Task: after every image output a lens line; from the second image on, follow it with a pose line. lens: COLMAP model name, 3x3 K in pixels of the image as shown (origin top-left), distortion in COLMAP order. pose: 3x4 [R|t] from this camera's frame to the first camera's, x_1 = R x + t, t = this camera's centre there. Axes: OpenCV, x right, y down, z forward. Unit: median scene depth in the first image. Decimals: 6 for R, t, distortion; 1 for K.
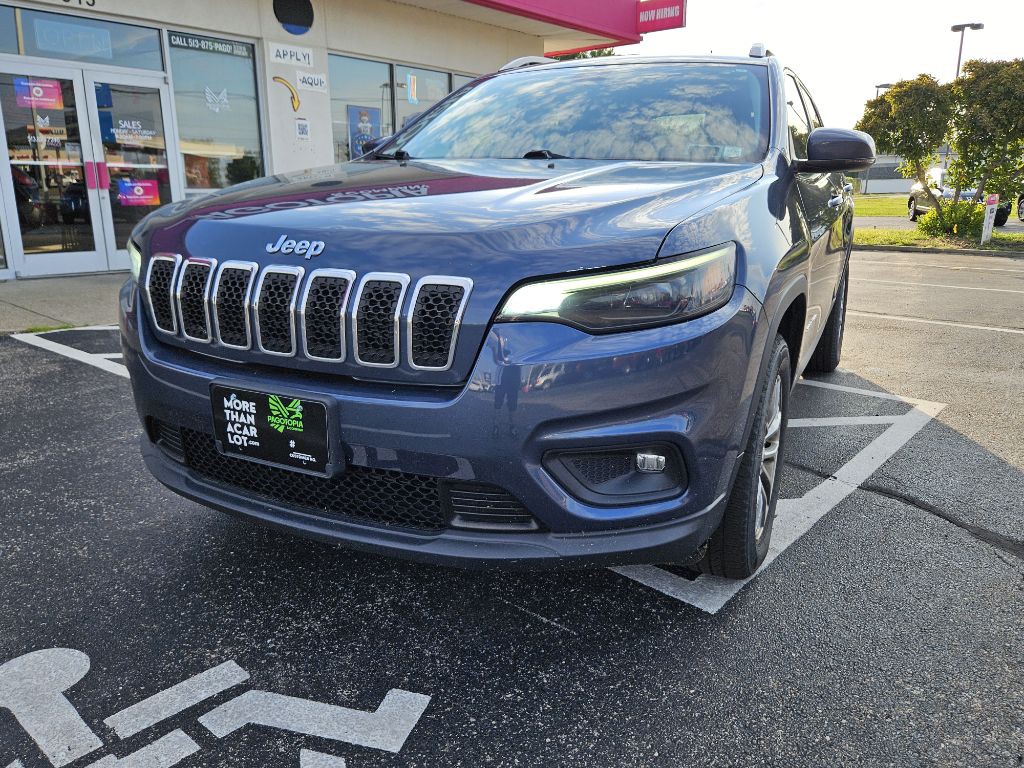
lens RADIAL K [[764.8, 0, 518.0], [0, 764.8, 376.7], [0, 0, 1]] dist [0.082183, -0.079323]
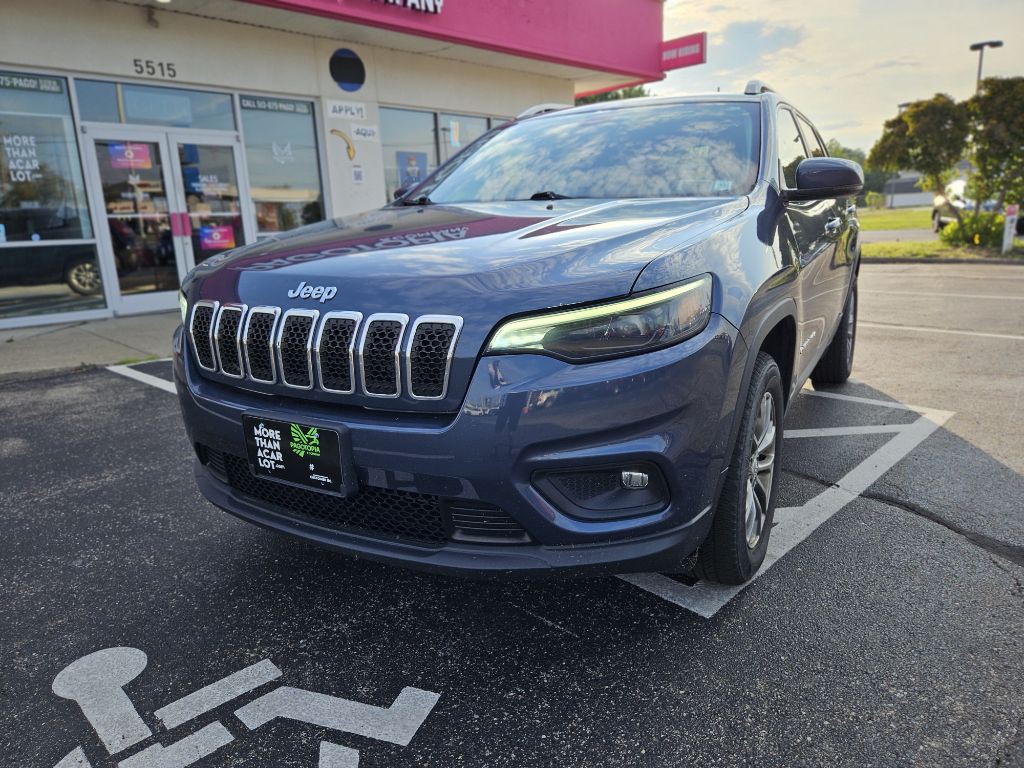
lens RADIAL K [[702.0, 0, 509.6], [0, 702.0, 379.5], [0, 0, 1]] dist [0.075768, -0.066655]
pose [[0.996567, -0.023513, -0.079385, 0.067314], [0.022430, 0.999643, -0.014499, -0.016028], [0.079697, 0.012669, 0.996739, -0.006514]]
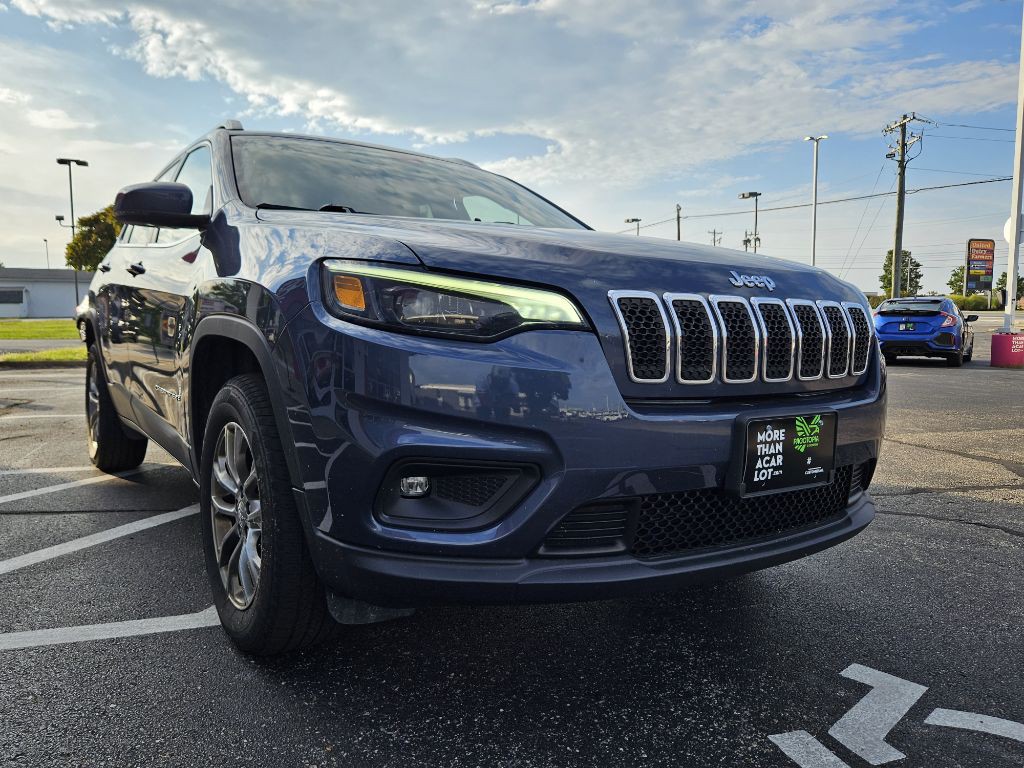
lens RADIAL K [[764.8, 0, 518.0], [0, 764.8, 376.7], [0, 0, 1]] dist [0.082183, -0.079323]
pose [[0.479888, -0.062265, 0.875118, -1.175729], [0.216080, 0.975140, -0.049110, -0.049525], [-0.850304, 0.212663, 0.481412, 0.674942]]
